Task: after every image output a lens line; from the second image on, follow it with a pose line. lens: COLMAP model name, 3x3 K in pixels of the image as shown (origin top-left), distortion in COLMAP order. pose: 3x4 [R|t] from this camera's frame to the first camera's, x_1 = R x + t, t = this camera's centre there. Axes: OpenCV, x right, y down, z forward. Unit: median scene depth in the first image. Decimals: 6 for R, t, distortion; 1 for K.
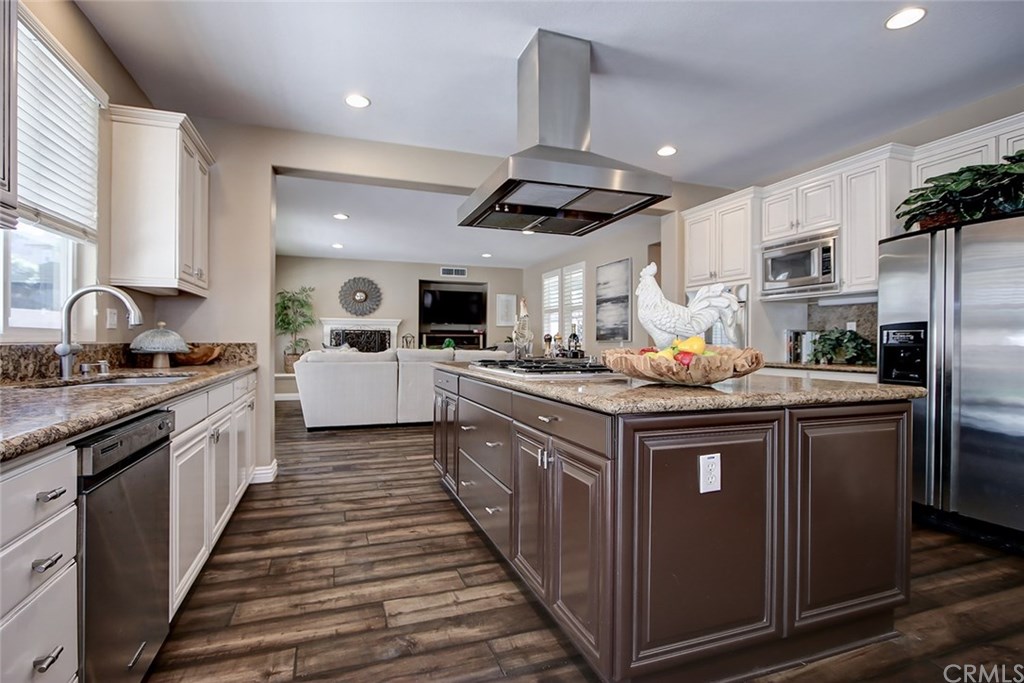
lens RADIAL K [[472.2, 0, 528.8], [0, 472.2, 339.8], [0, 0, 1]] dist [-0.002230, -0.000707]
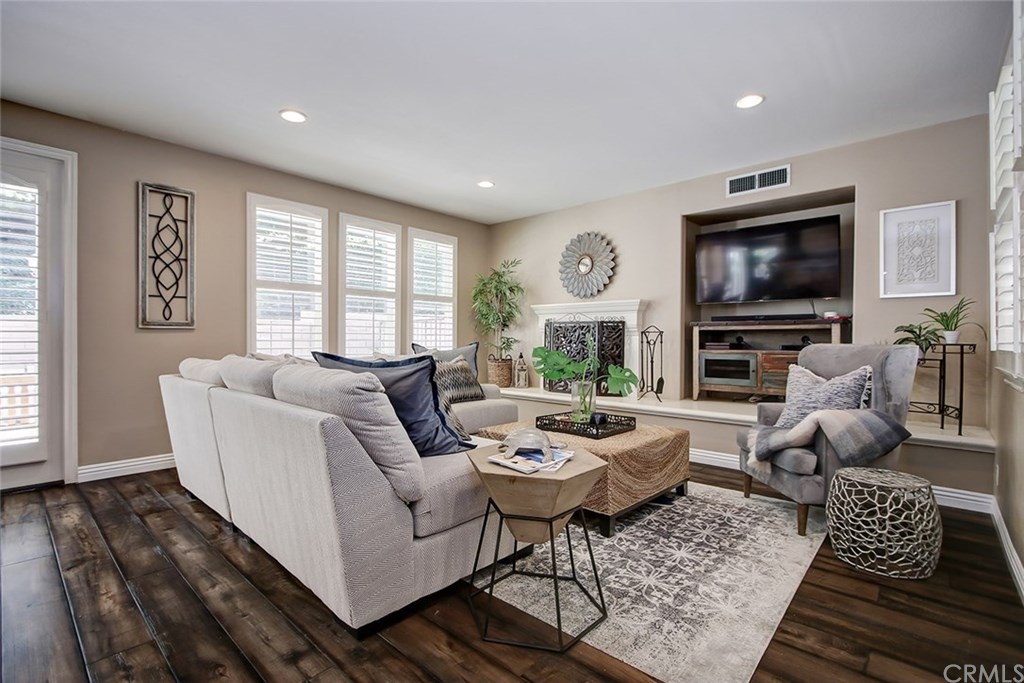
lens RADIAL K [[472.2, 0, 528.8], [0, 472.2, 339.8], [0, 0, 1]] dist [-0.002230, -0.000707]
pose [[0.471521, -0.003832, -0.881846, 0.133246], [0.003319, 0.999991, -0.002571, 0.003092], [0.881849, -0.001715, 0.471530, 0.647498]]
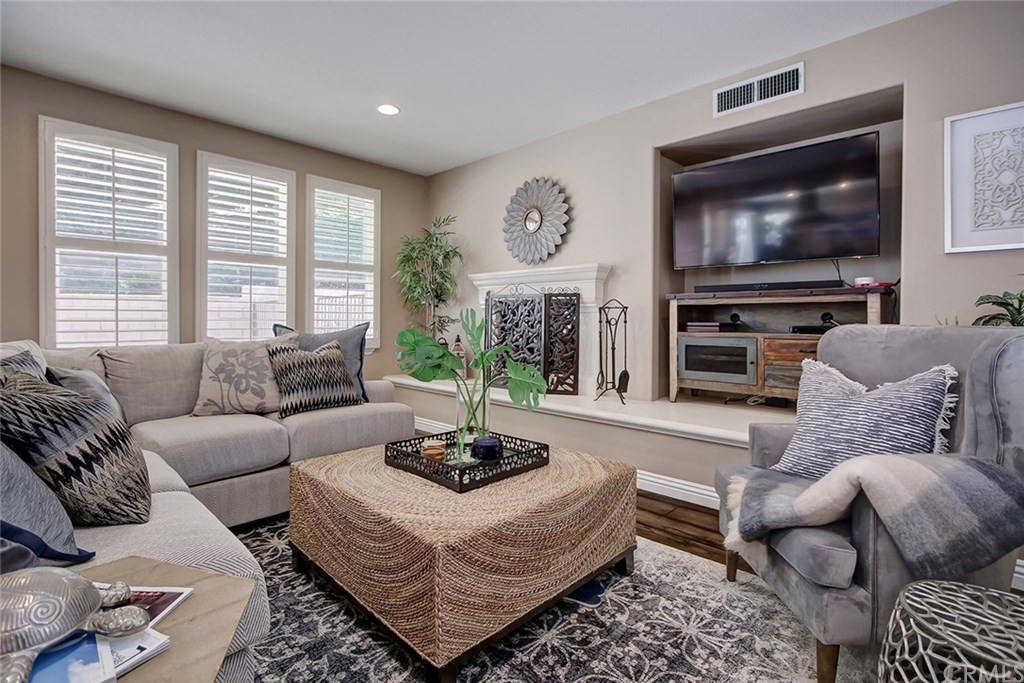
lens RADIAL K [[474.7, 0, 526.4], [0, 474.7, 317.8], [0, 0, 1]] dist [-0.005496, -0.000195]
pose [[0.445959, -0.006016, -0.895033, 0.050237], [0.004995, 0.999979, -0.004232, 0.002923], [0.895039, -0.002583, 0.445979, 0.778065]]
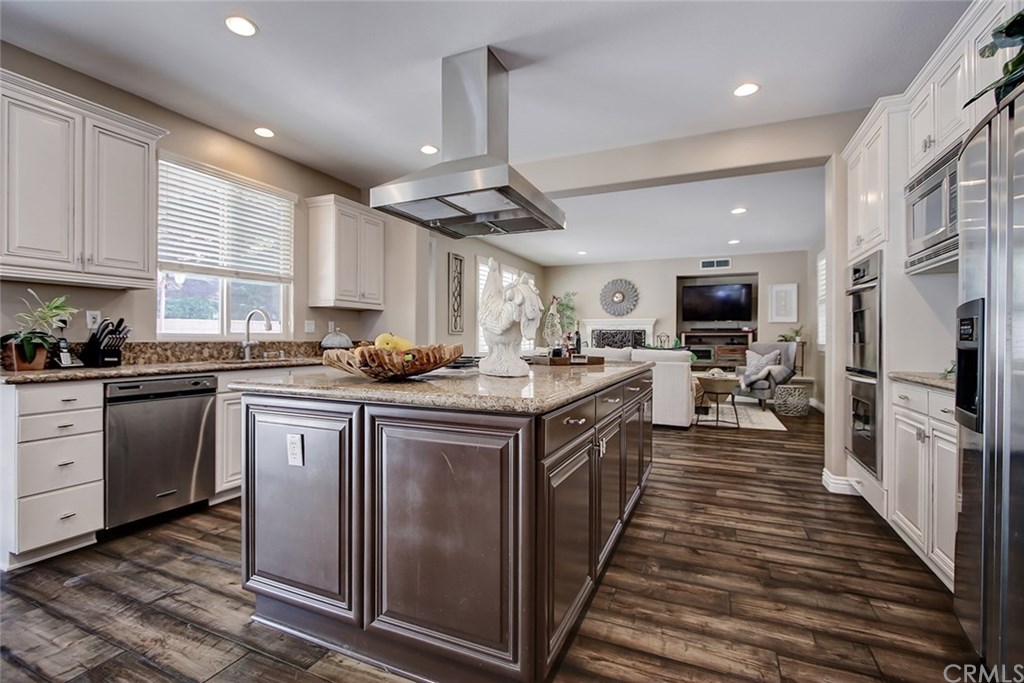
lens RADIAL K [[479.4, 0, 508.0], [0, 479.4, 340.2], [0, 0, 1]] dist [-0.004031, -0.000369]
pose [[0.715527, -0.000769, -0.698584, 0.210514], [0.002219, 0.999997, 0.001173, 0.000740], [0.698581, -0.002390, 0.715527, 0.068251]]
